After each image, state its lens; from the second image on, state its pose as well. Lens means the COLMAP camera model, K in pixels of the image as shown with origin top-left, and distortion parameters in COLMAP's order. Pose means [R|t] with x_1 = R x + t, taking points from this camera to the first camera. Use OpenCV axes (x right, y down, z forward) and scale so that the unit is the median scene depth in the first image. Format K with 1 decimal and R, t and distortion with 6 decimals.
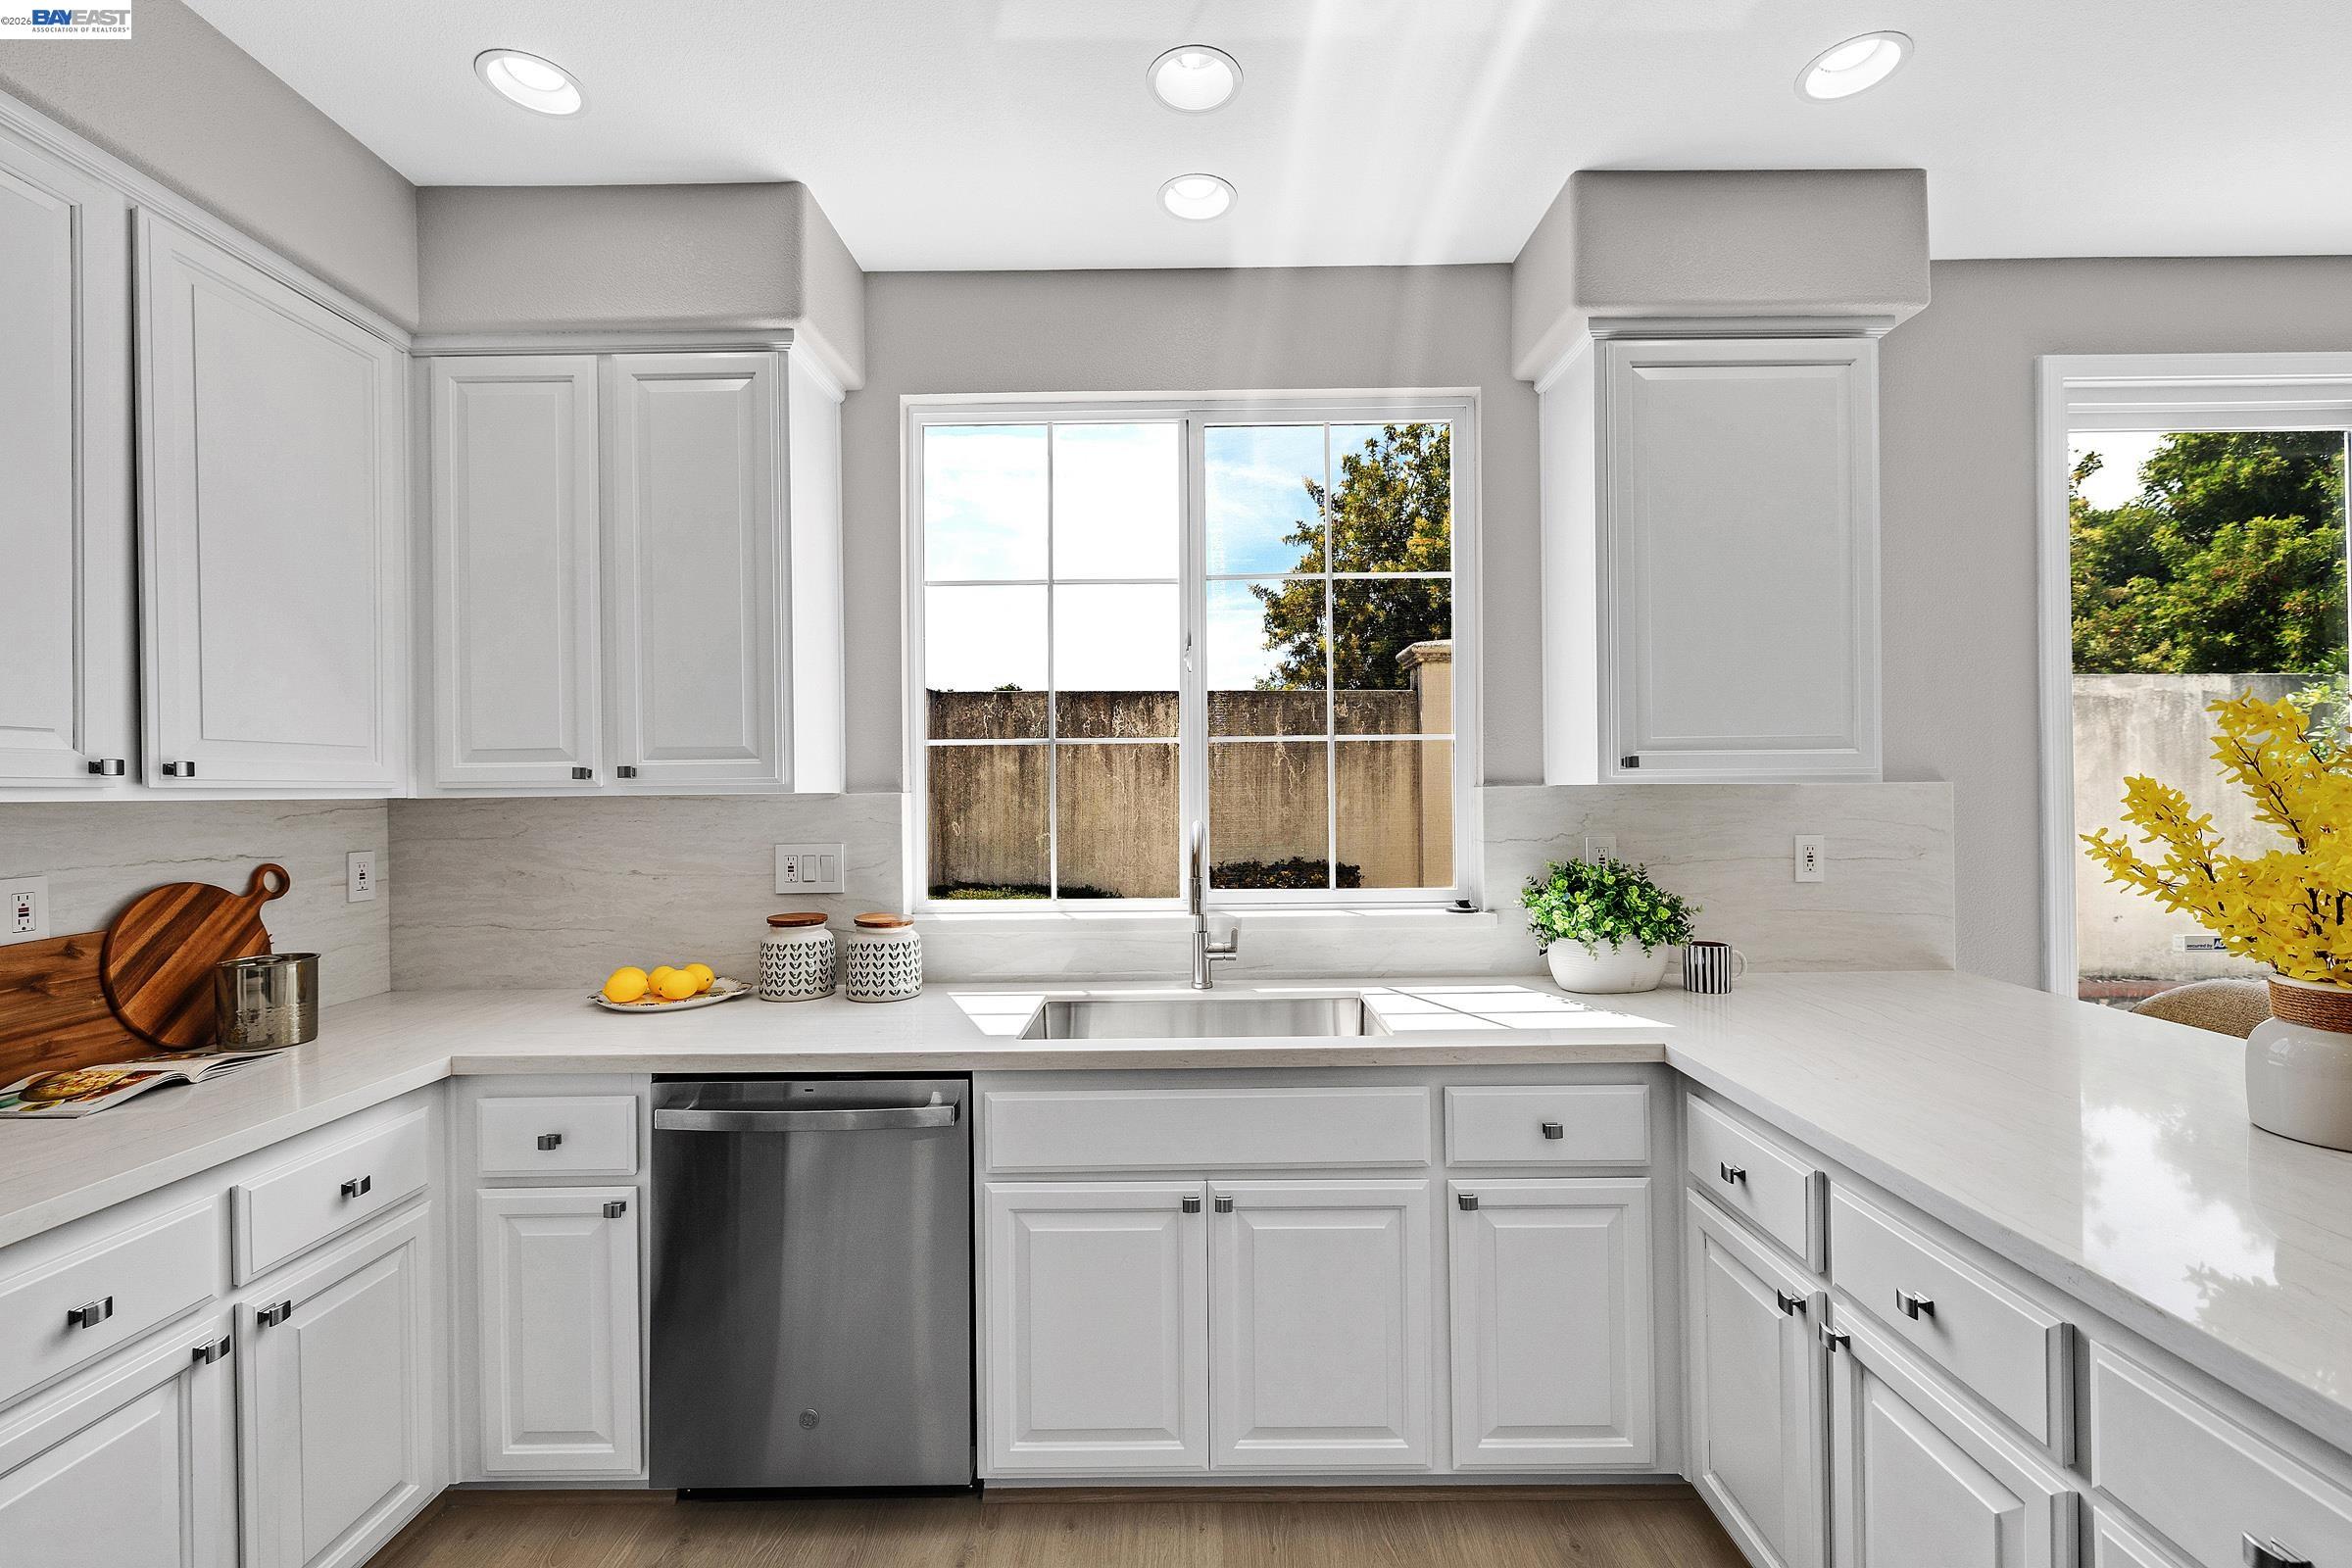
lens RADIAL K [[993.1, 0, 1200.5], [0, 993.1, 794.5], [0, 0, 1]] dist [0.005329, -0.000244]
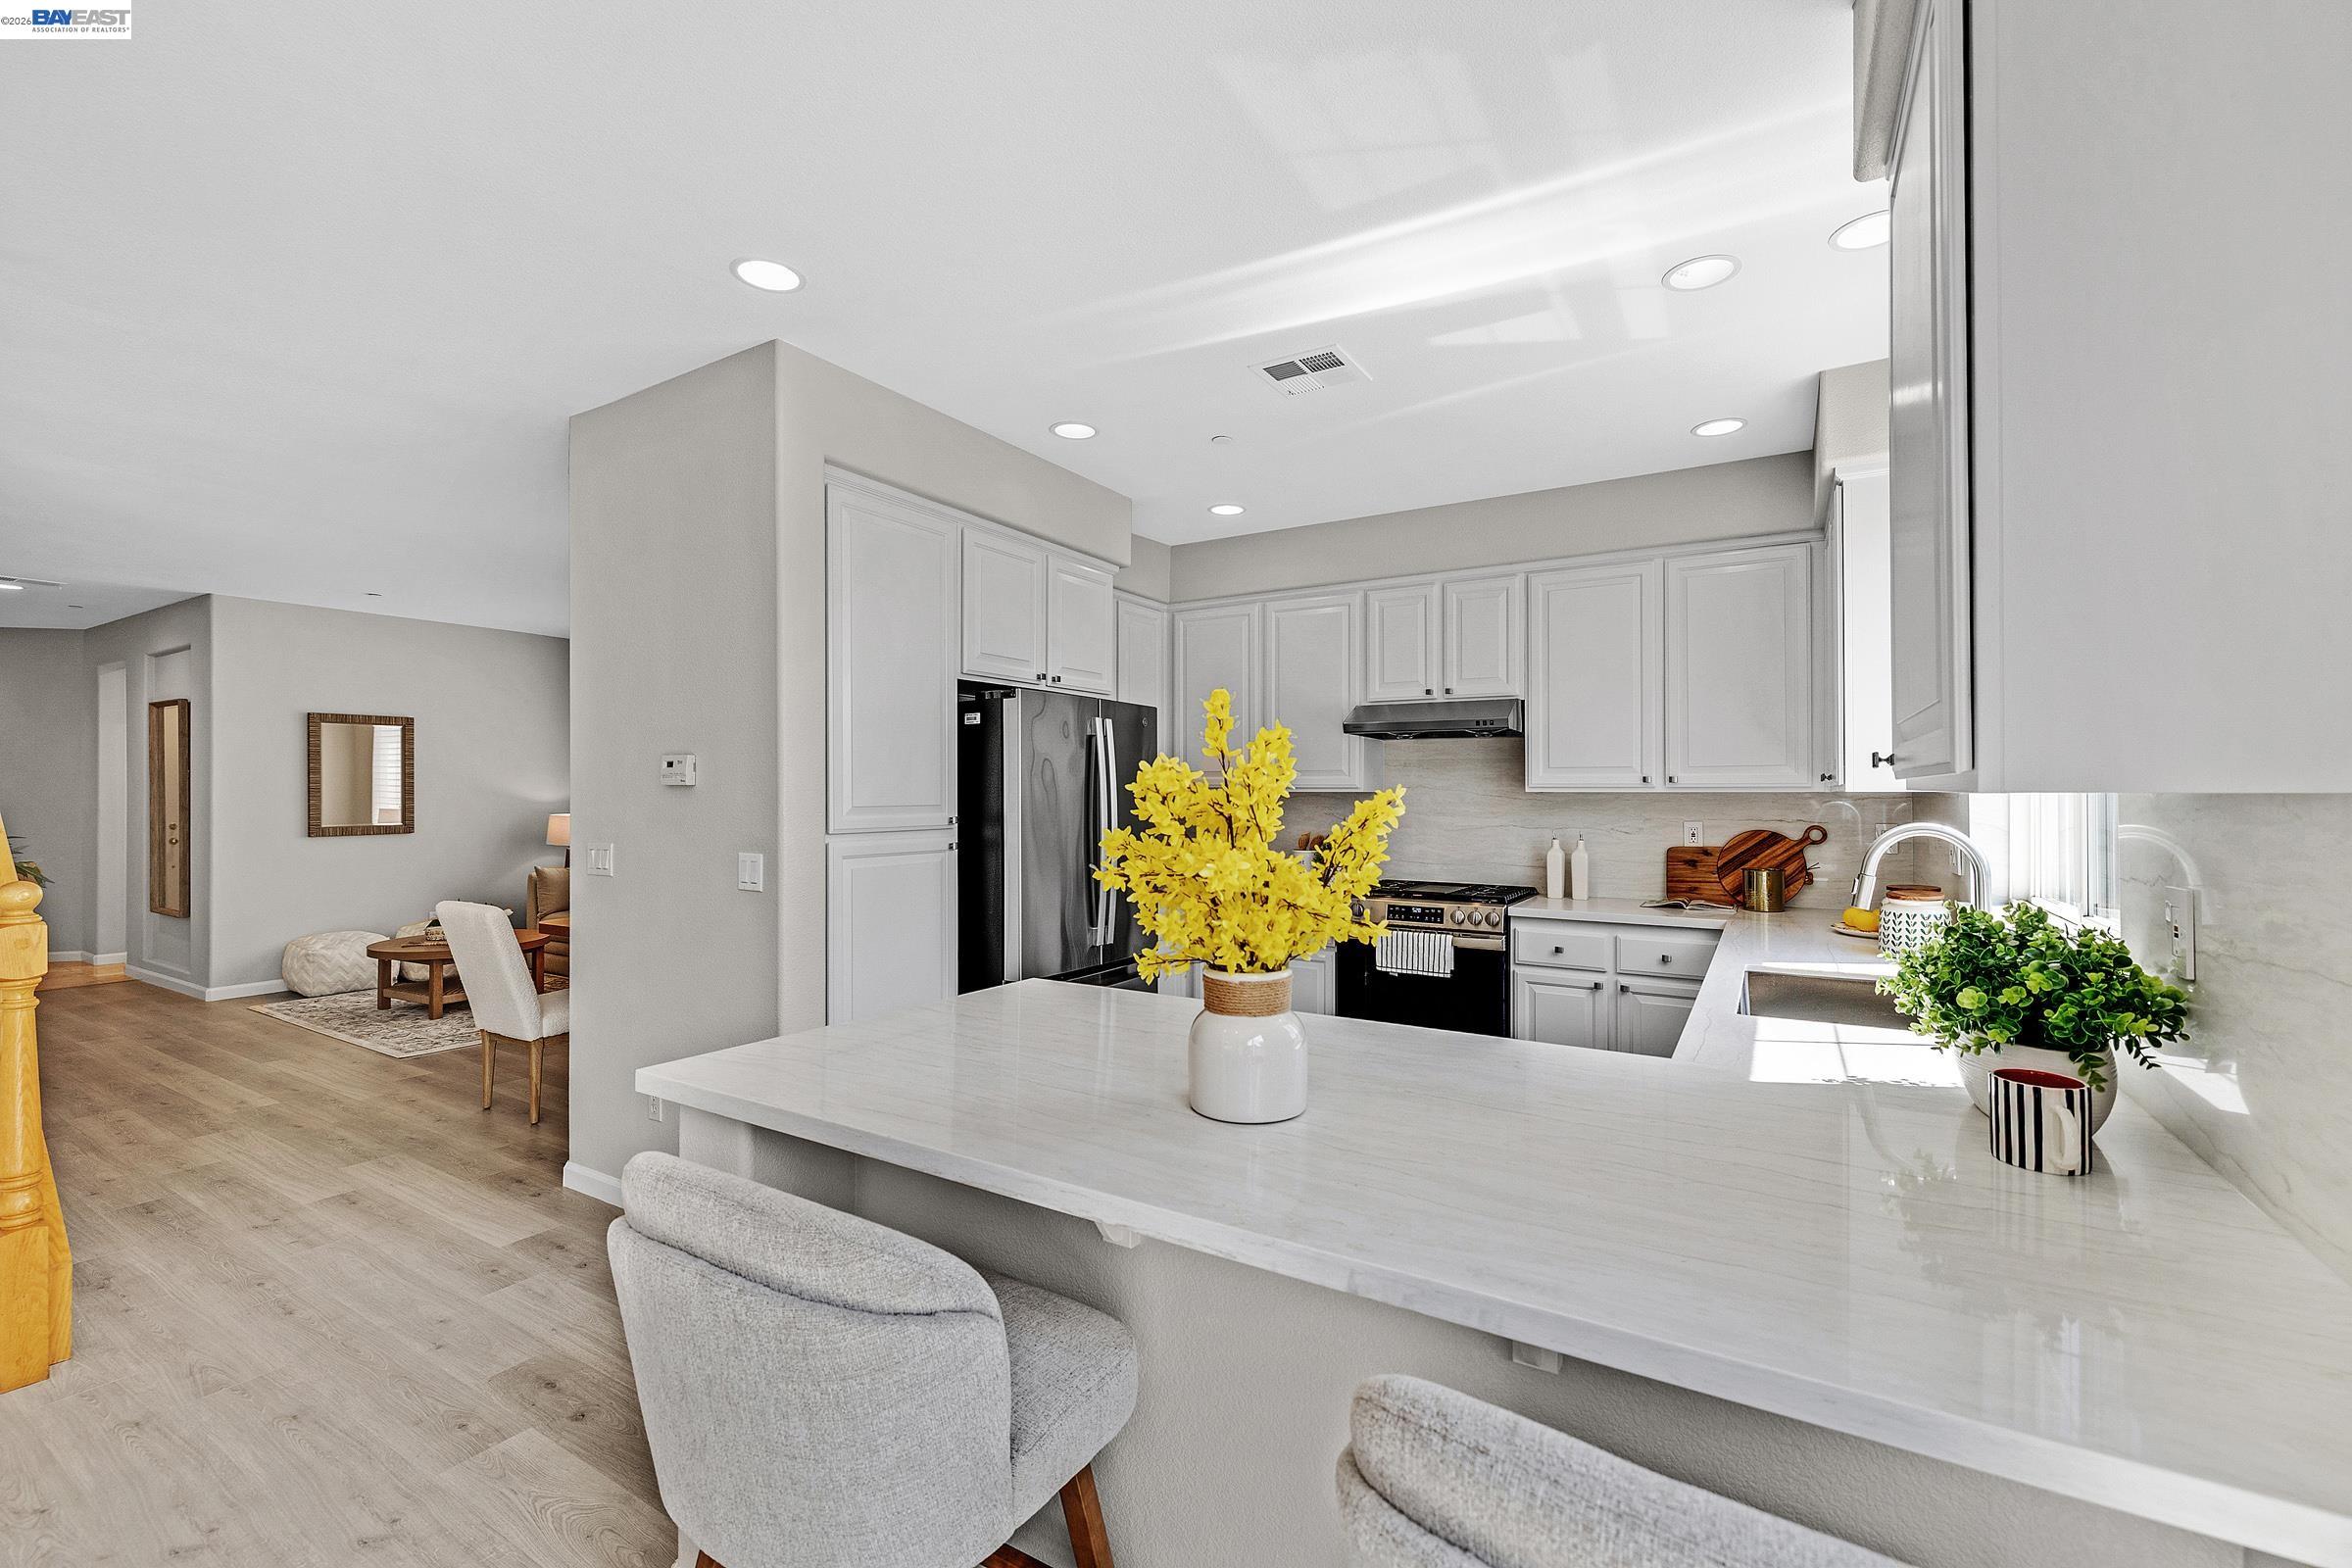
lens RADIAL K [[993.1, 0, 1177.1], [0, 993.1, 789.5], [0, 0, 1]] dist [0.005329, -0.000244]
pose [[-0.517633, 0.008500, -0.855561, 1.302330], [-0.002564, 0.999931, 0.011485, -0.018123], [0.855599, 0.008139, -0.517575, 0.924790]]
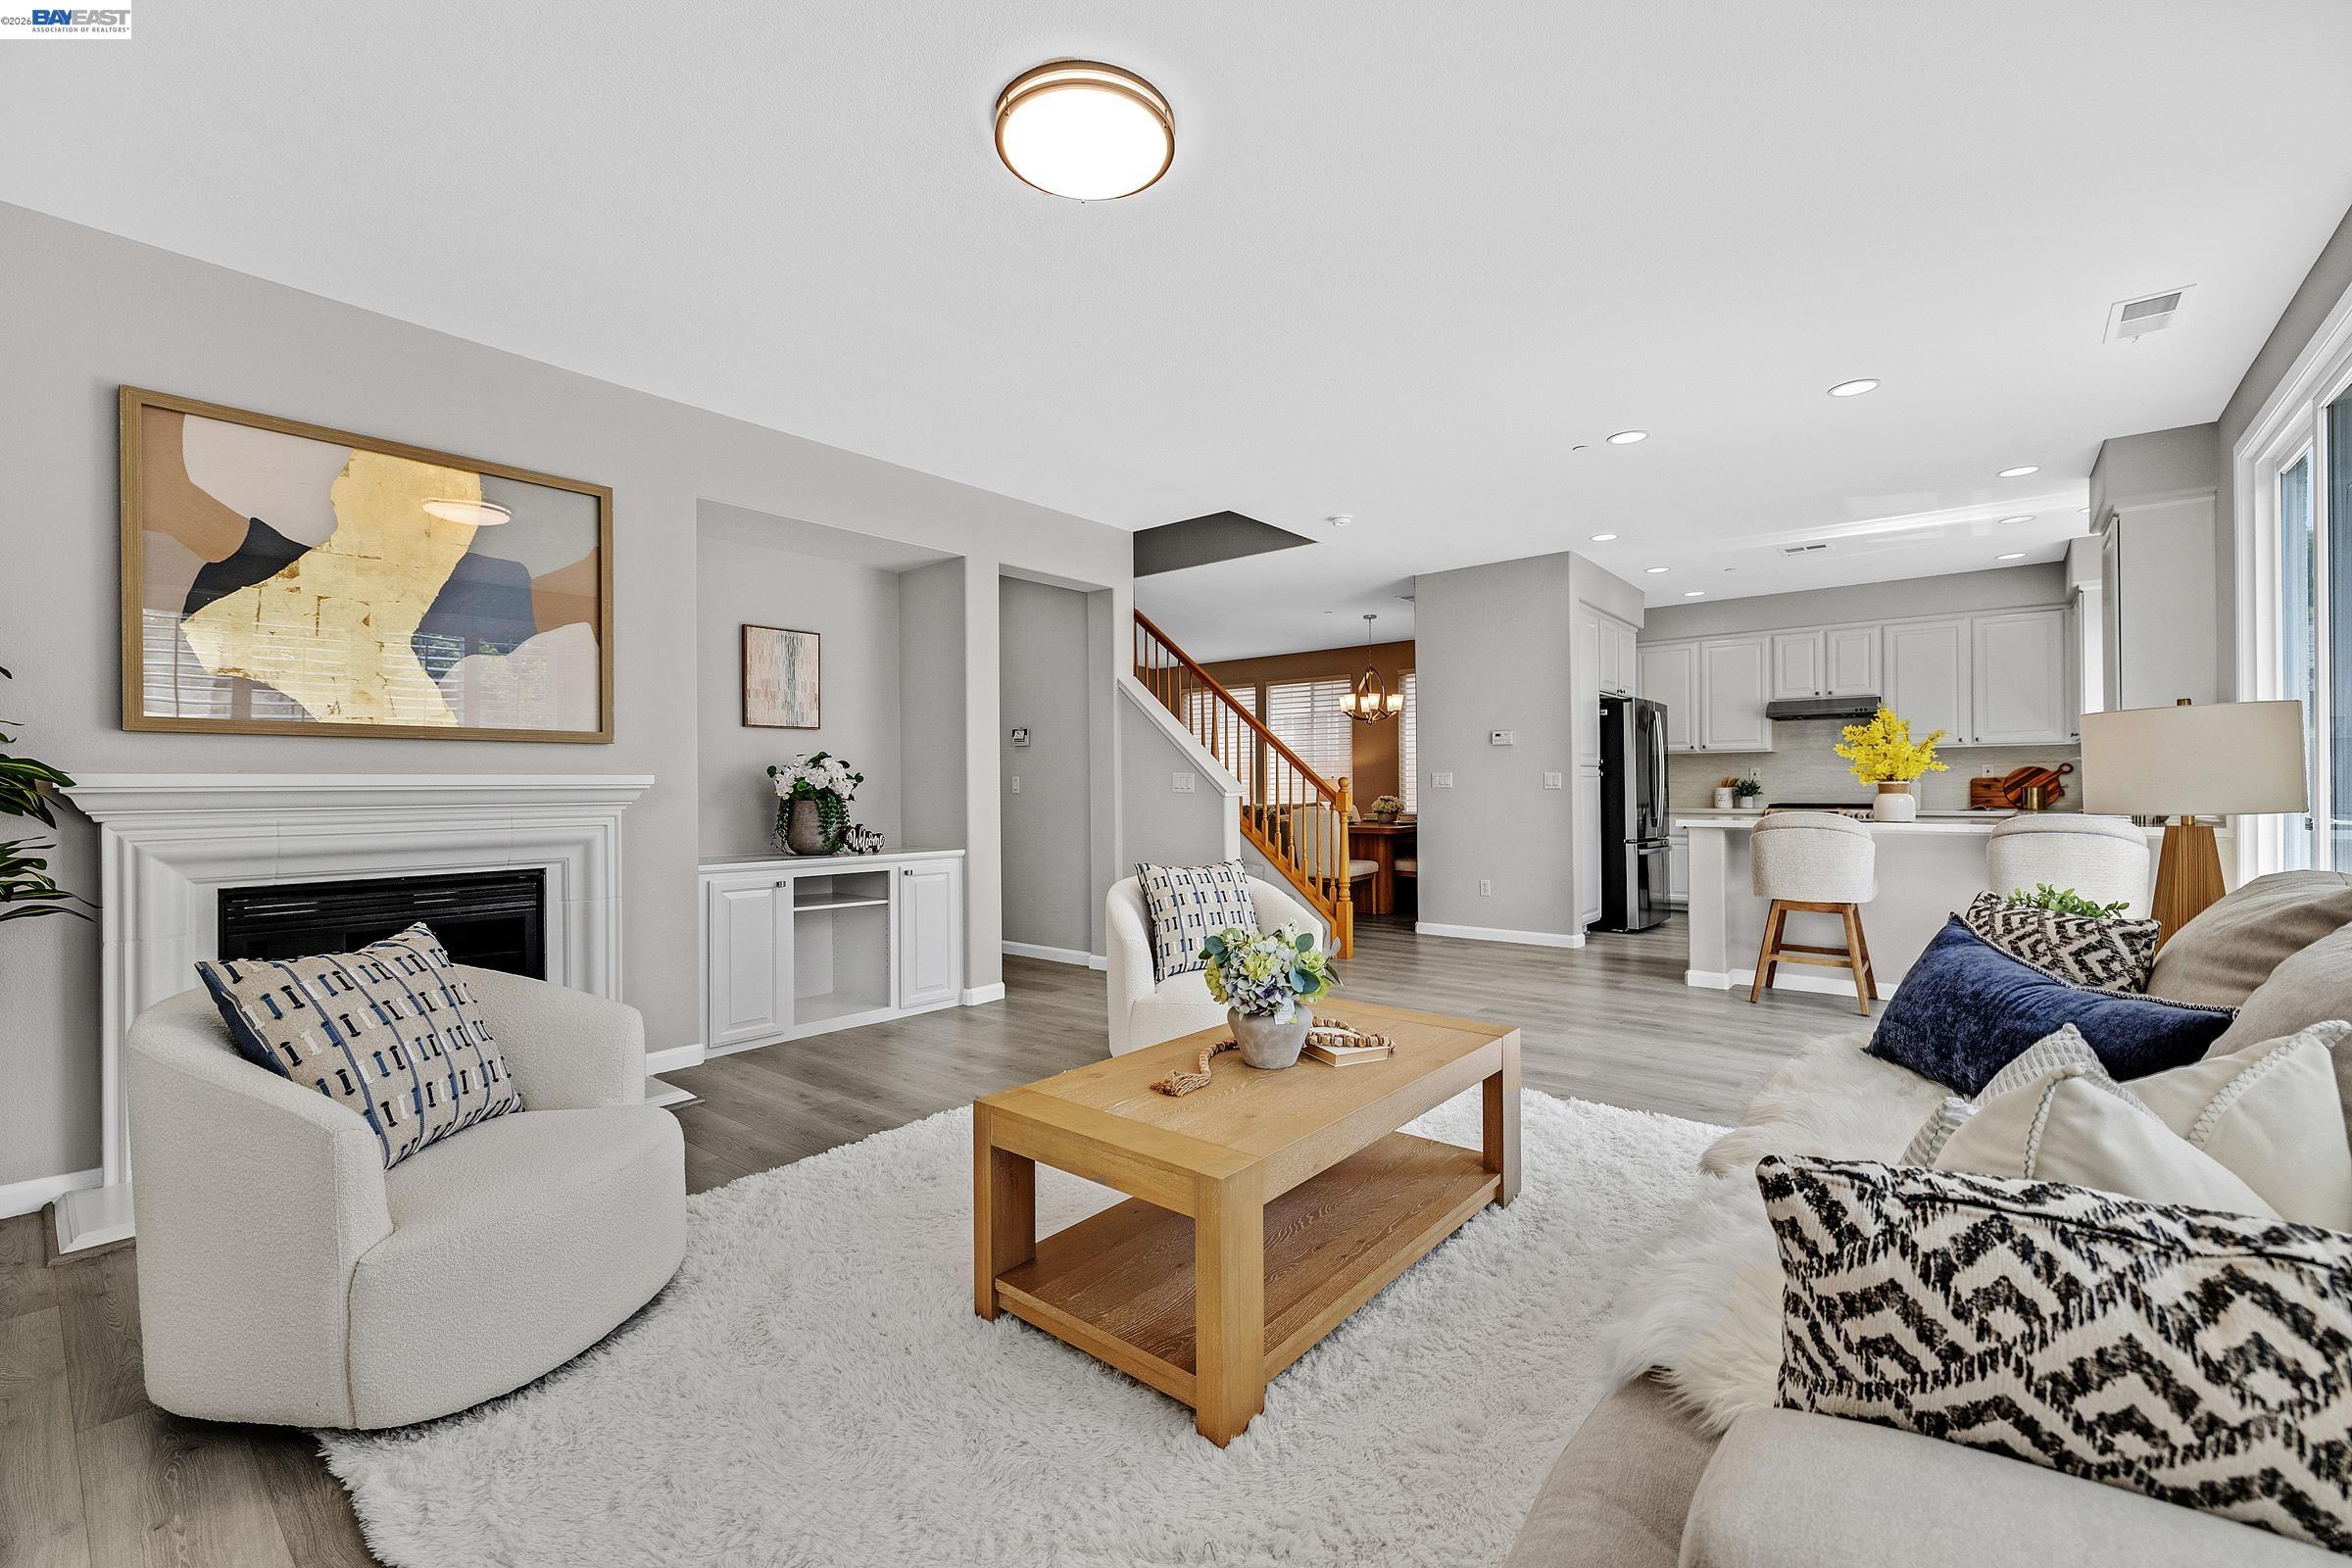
lens RADIAL K [[993.1, 0, 1182.0], [0, 993.1, 779.0], [0, 0, 1]] dist [0.005329, -0.000244]
pose [[-0.628538, 0.007256, -0.777745, 3.579514], [0.007309, 0.999967, 0.003423, 0.087481], [0.777744, -0.003533, -0.628571, 0.779178]]
